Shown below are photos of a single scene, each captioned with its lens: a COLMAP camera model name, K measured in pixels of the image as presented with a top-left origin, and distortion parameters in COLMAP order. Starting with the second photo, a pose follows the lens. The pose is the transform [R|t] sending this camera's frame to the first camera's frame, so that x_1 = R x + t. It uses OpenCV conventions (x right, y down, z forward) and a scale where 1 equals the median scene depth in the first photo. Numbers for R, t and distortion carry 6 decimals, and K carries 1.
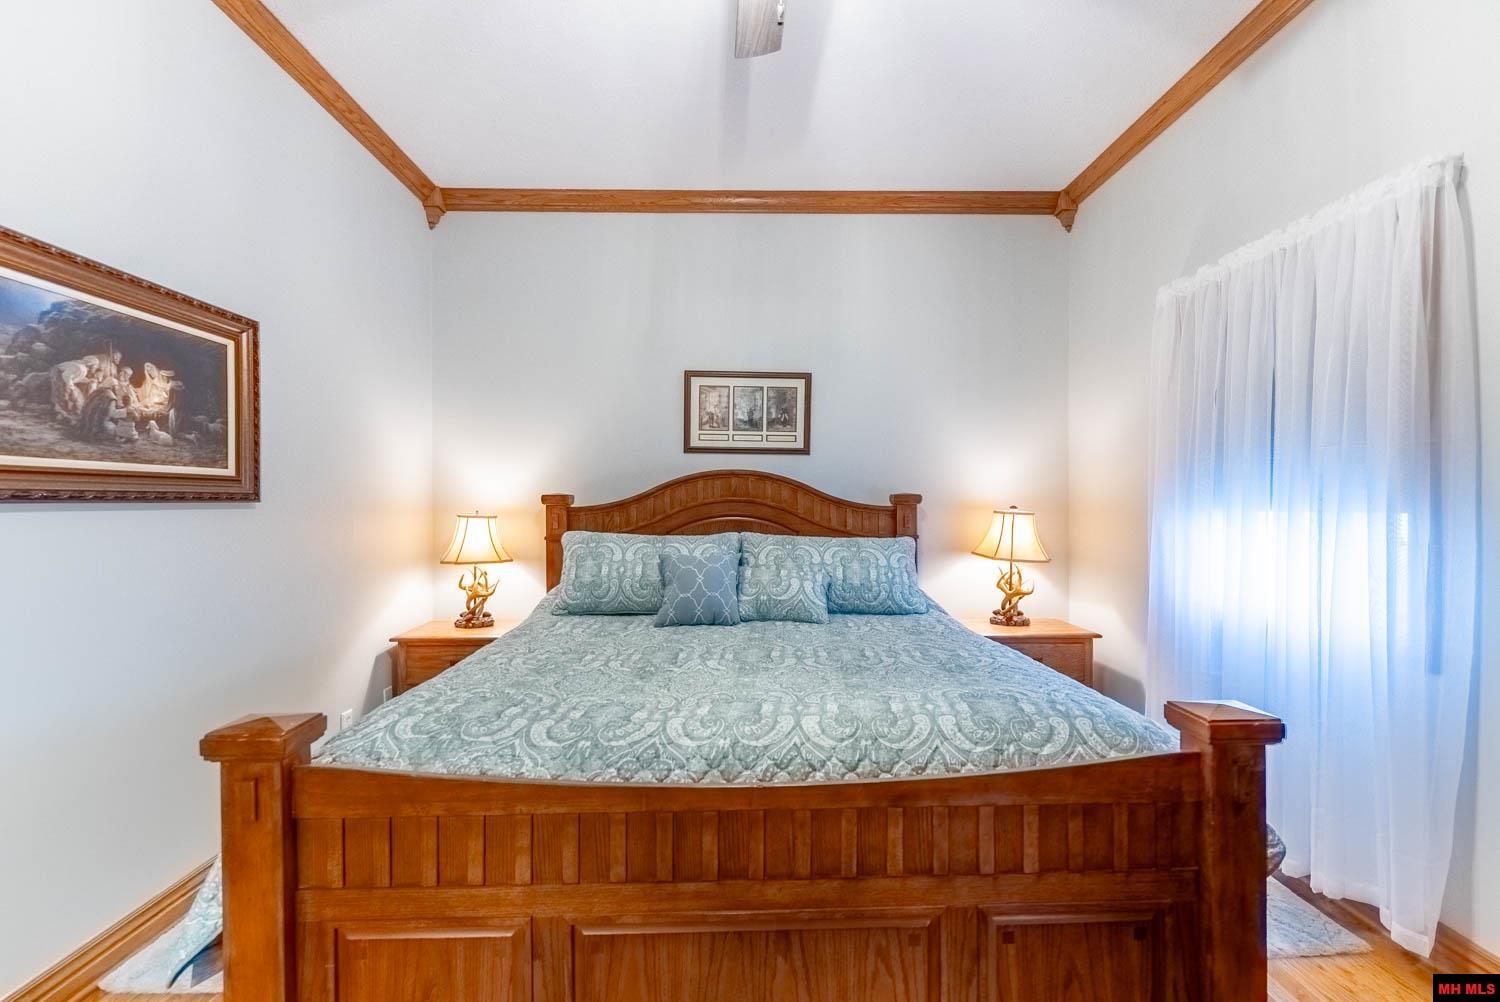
lens RADIAL K [[601.0, 0, 753.3], [0, 601.0, 505.5], [0, 0, 1]] dist [-0.000070, -0.000479]
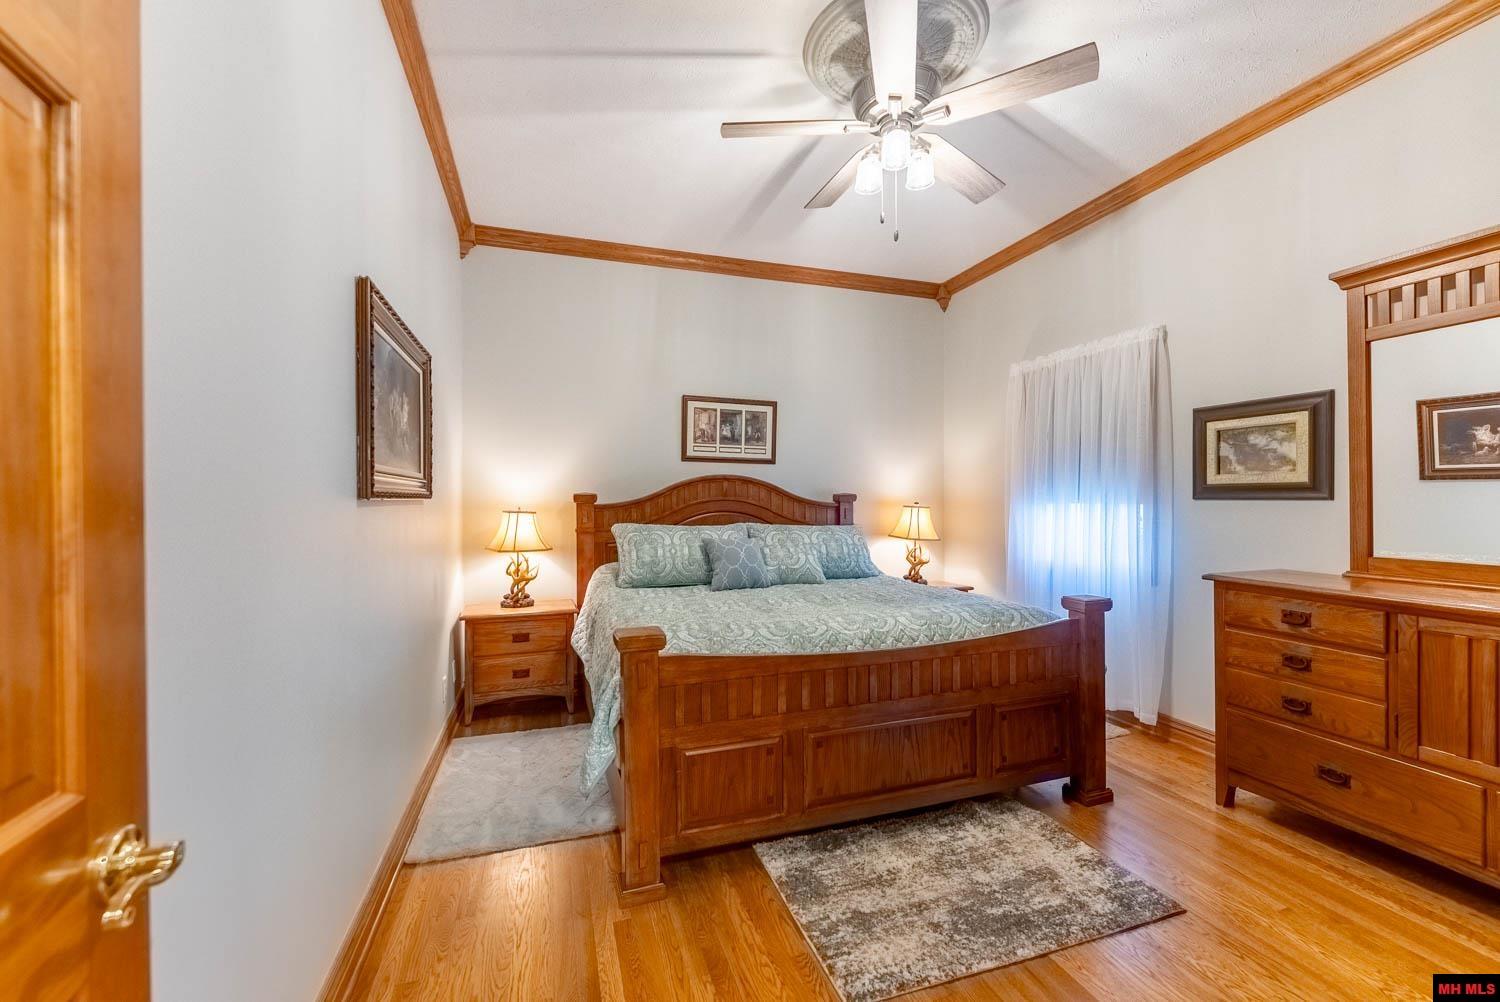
lens RADIAL K [[601.0, 0, 752.2], [0, 601.0, 504.1], [0, 0, 1]] dist [-0.000070, -0.000479]
pose [[0.953430, -0.004054, 0.301587, -0.417048], [0.005318, 0.999980, -0.003370, 0.008695], [-0.301567, 0.004817, 0.953433, -0.277669]]
